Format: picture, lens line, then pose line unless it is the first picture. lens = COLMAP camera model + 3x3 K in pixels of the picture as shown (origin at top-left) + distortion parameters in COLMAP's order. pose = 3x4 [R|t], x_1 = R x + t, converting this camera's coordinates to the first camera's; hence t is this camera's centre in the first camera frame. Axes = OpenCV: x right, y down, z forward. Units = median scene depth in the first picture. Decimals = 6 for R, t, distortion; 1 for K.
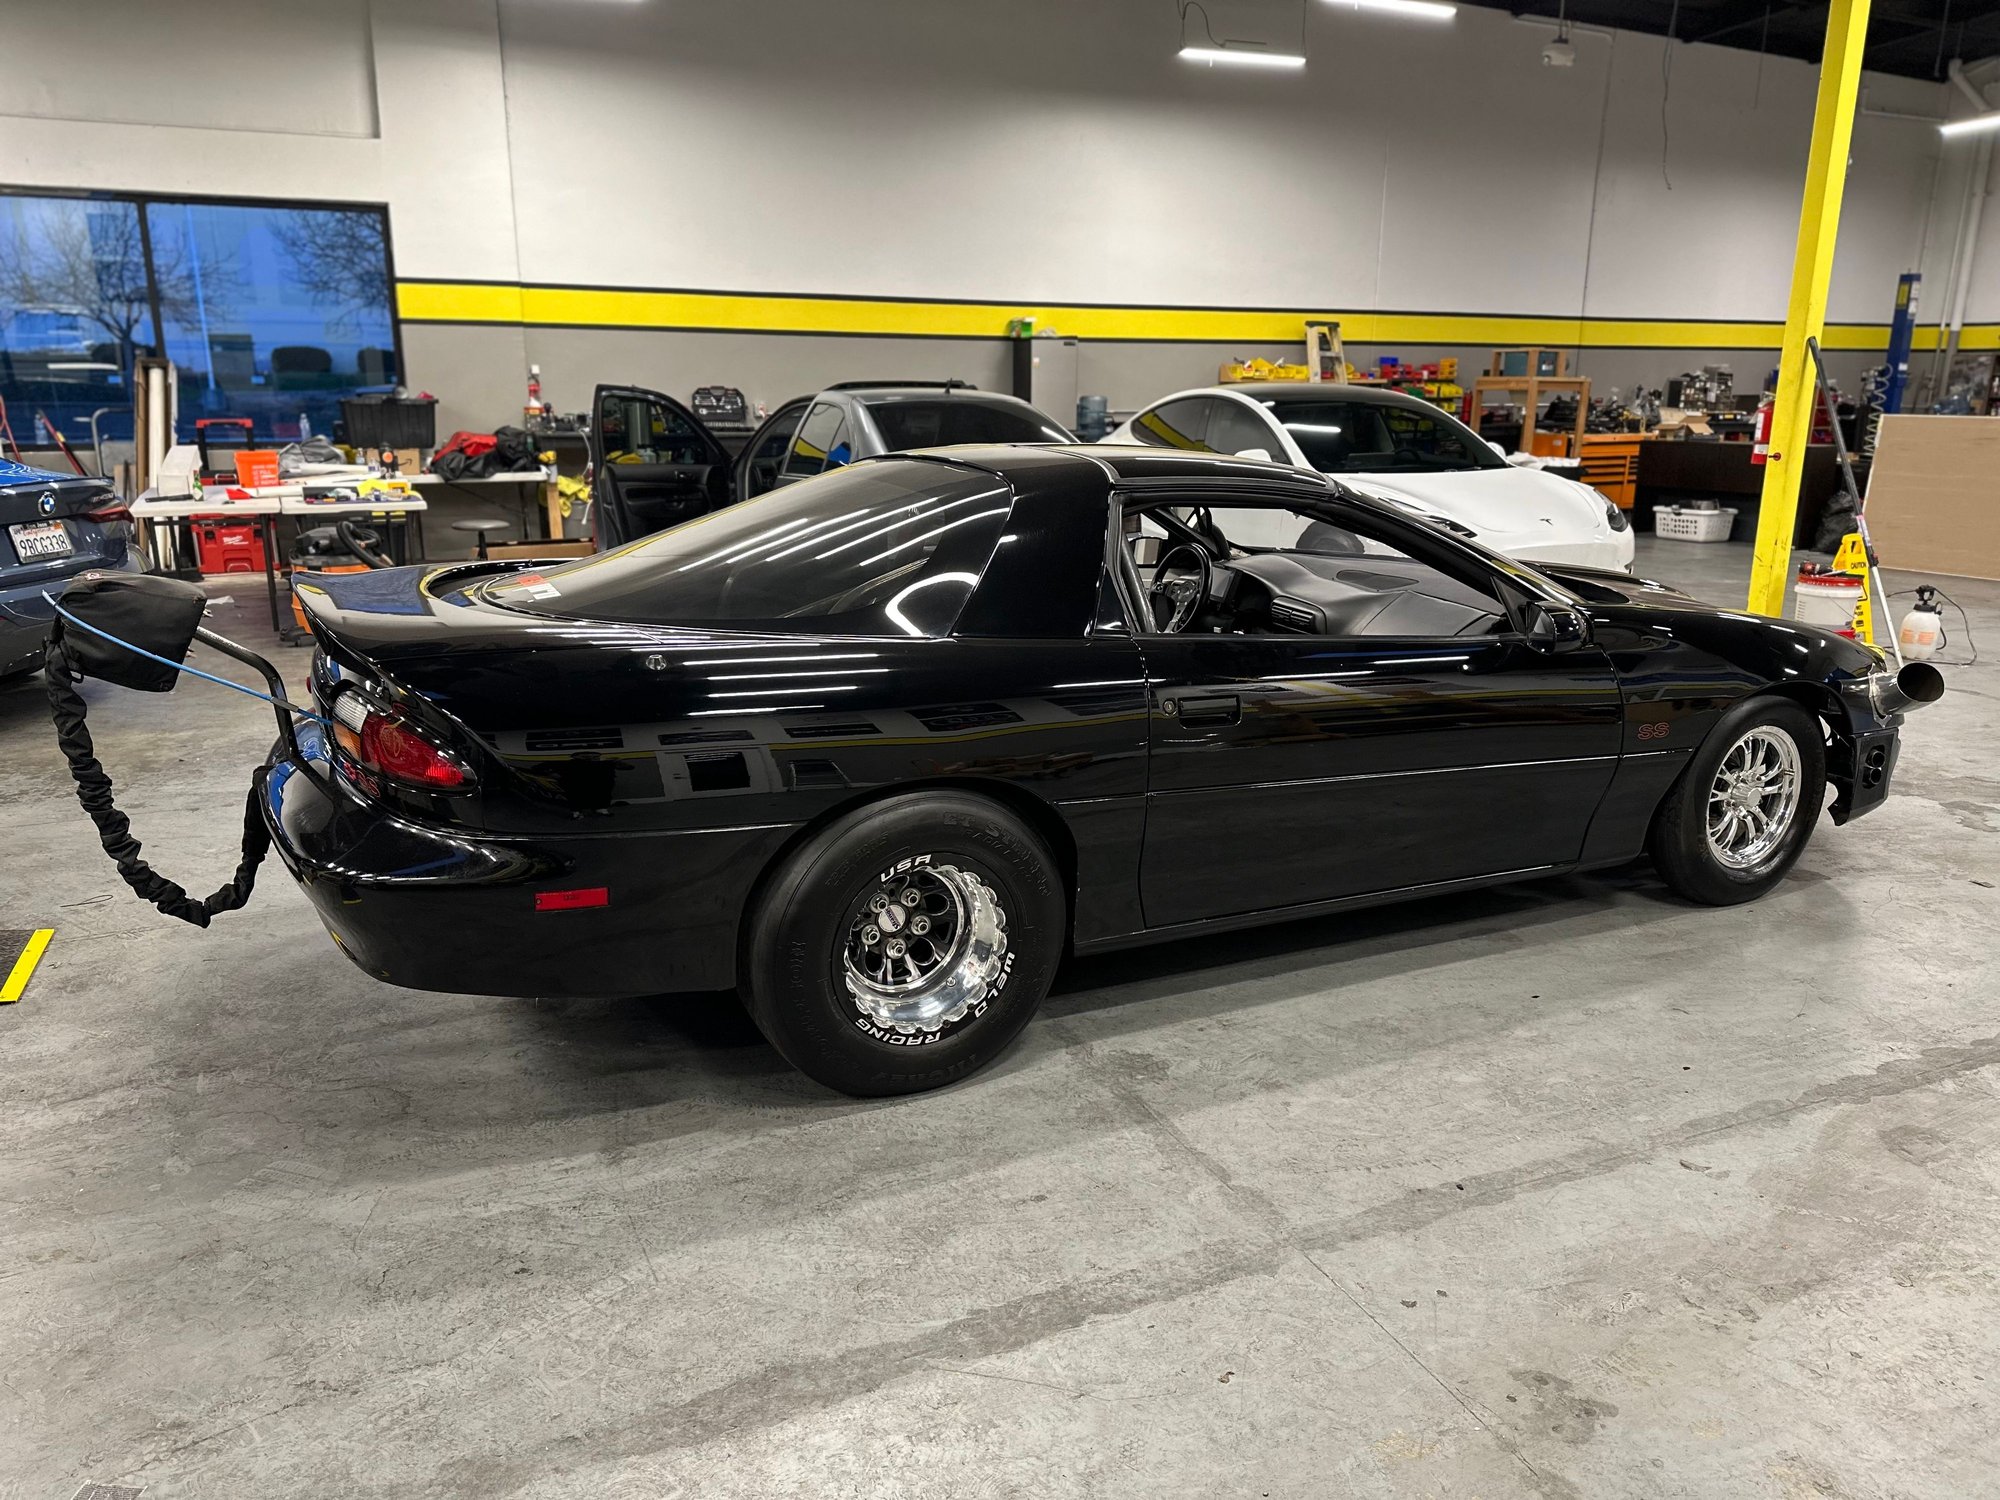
lens RADIAL K [[1418.0, 0, 996.8], [0, 1418.0, 696.8], [0, 0, 1]] dist [0.103712, -0.148474]
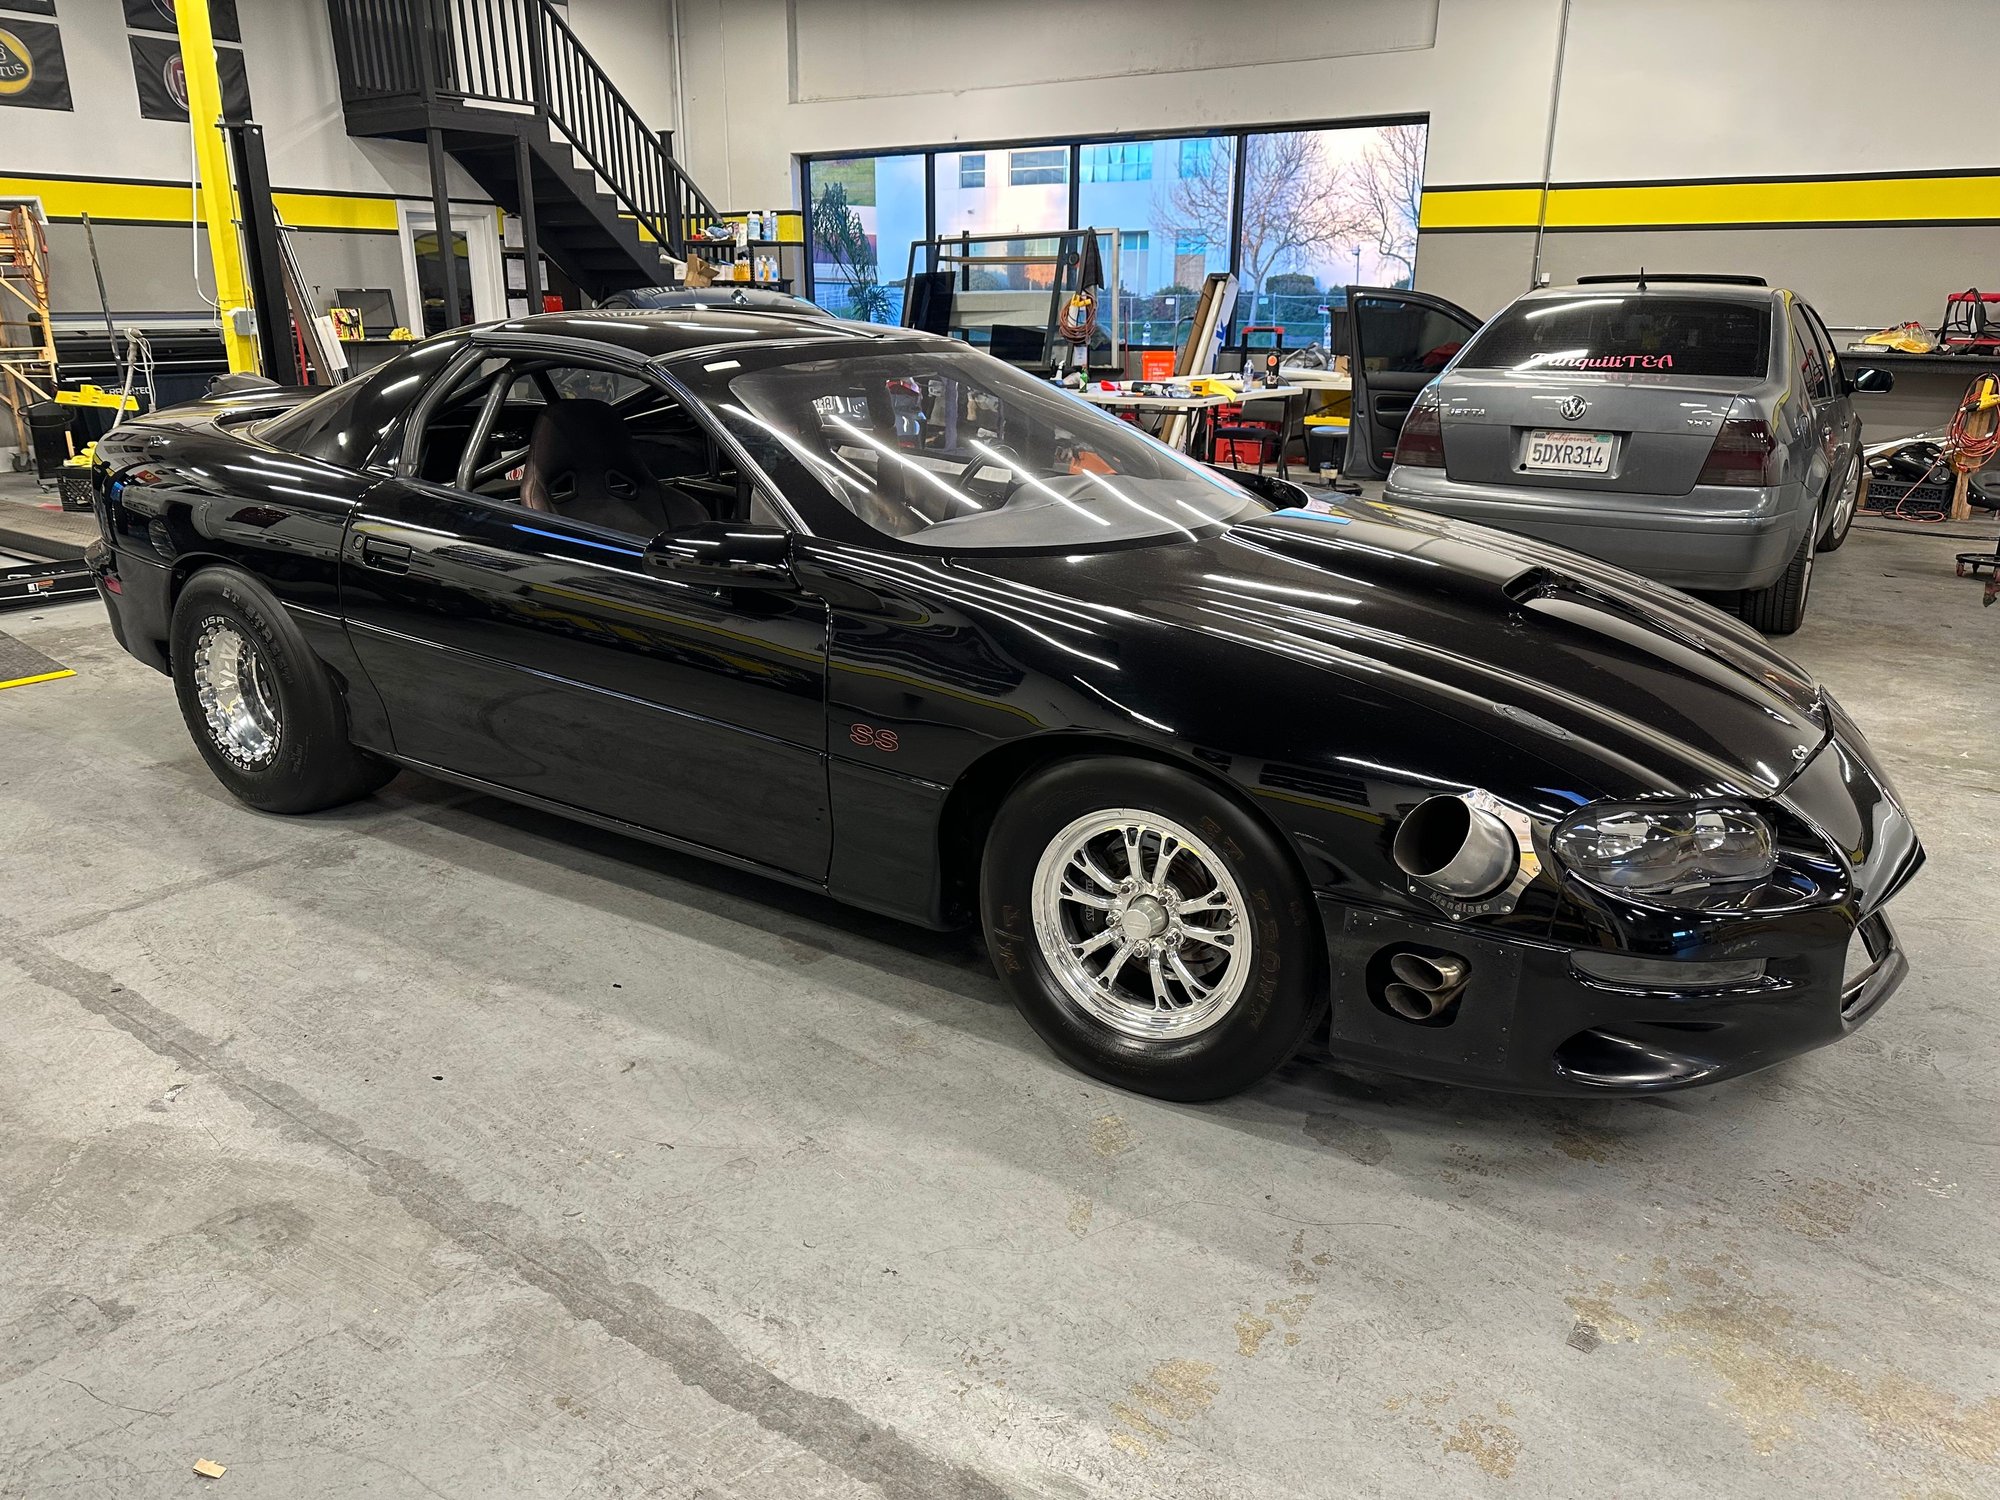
lens RADIAL K [[1430.8, 0, 1004.0], [0, 1430.8, 729.0], [0, 0, 1]] dist [0.060193, -0.105619]
pose [[0.506003, 0.242322, -0.827793, 1.294545], [-0.190021, 0.967463, 0.167055, -0.129990], [0.841340, 0.072768, 0.535586, 0.841863]]
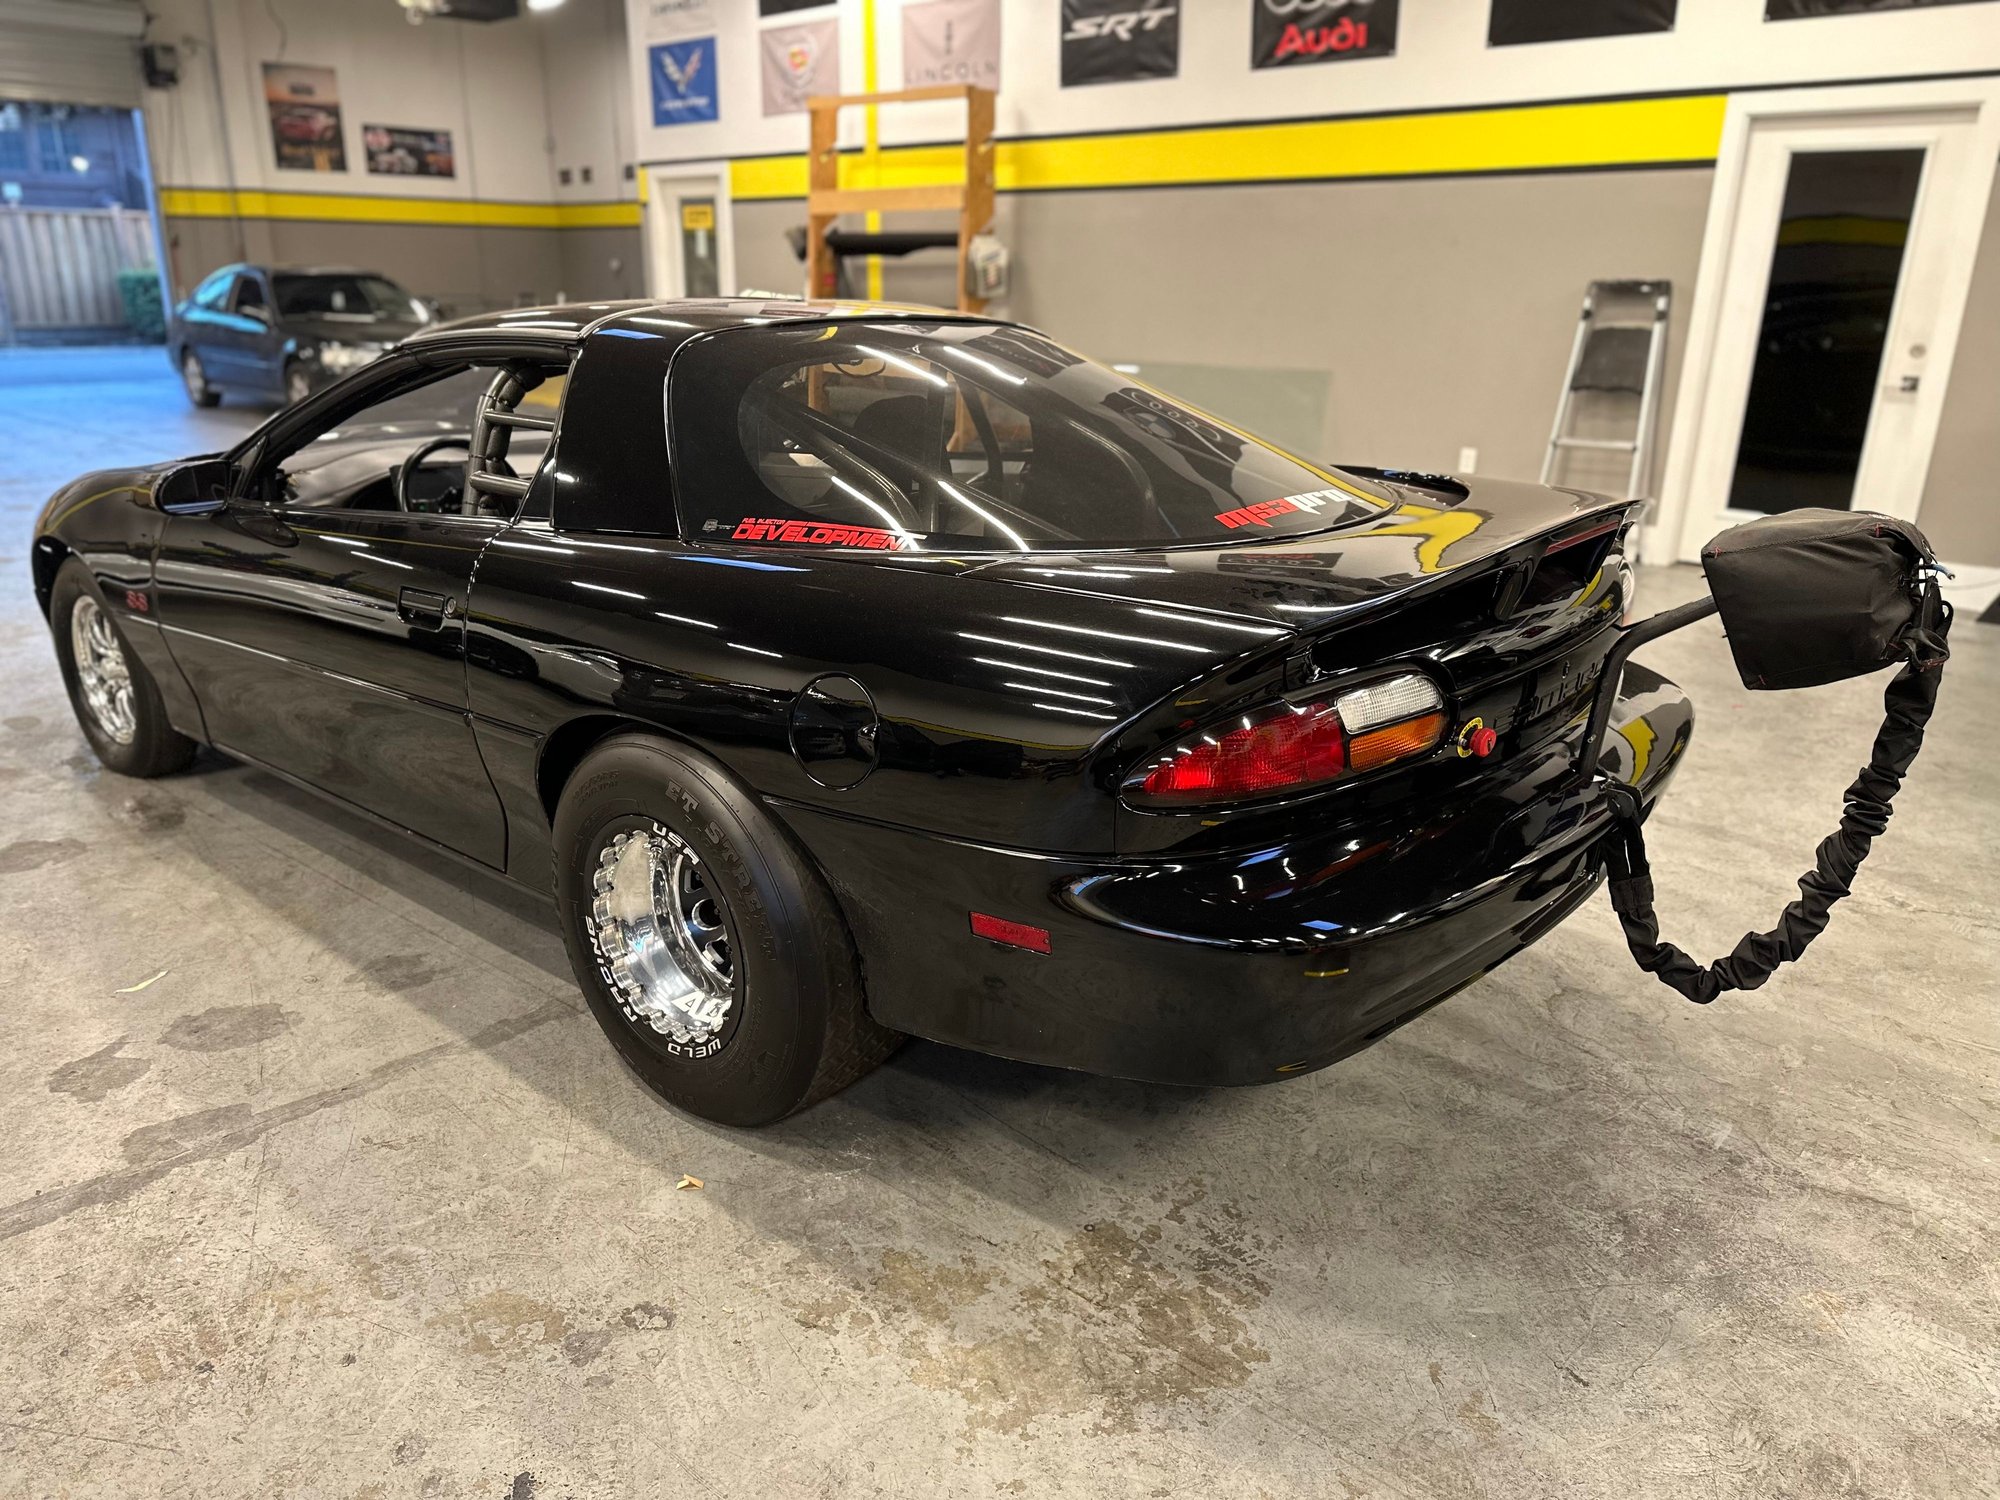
lens RADIAL K [[1414.2, 0, 998.1], [0, 1414.2, 746.1], [0, 0, 1]] dist [0.051207, -0.067633]
pose [[-0.385553, -0.307047, 0.870098, -0.999496], [0.183202, 0.898756, 0.398339, -0.308968], [-0.904315, 0.312984, -0.290267, 1.495786]]
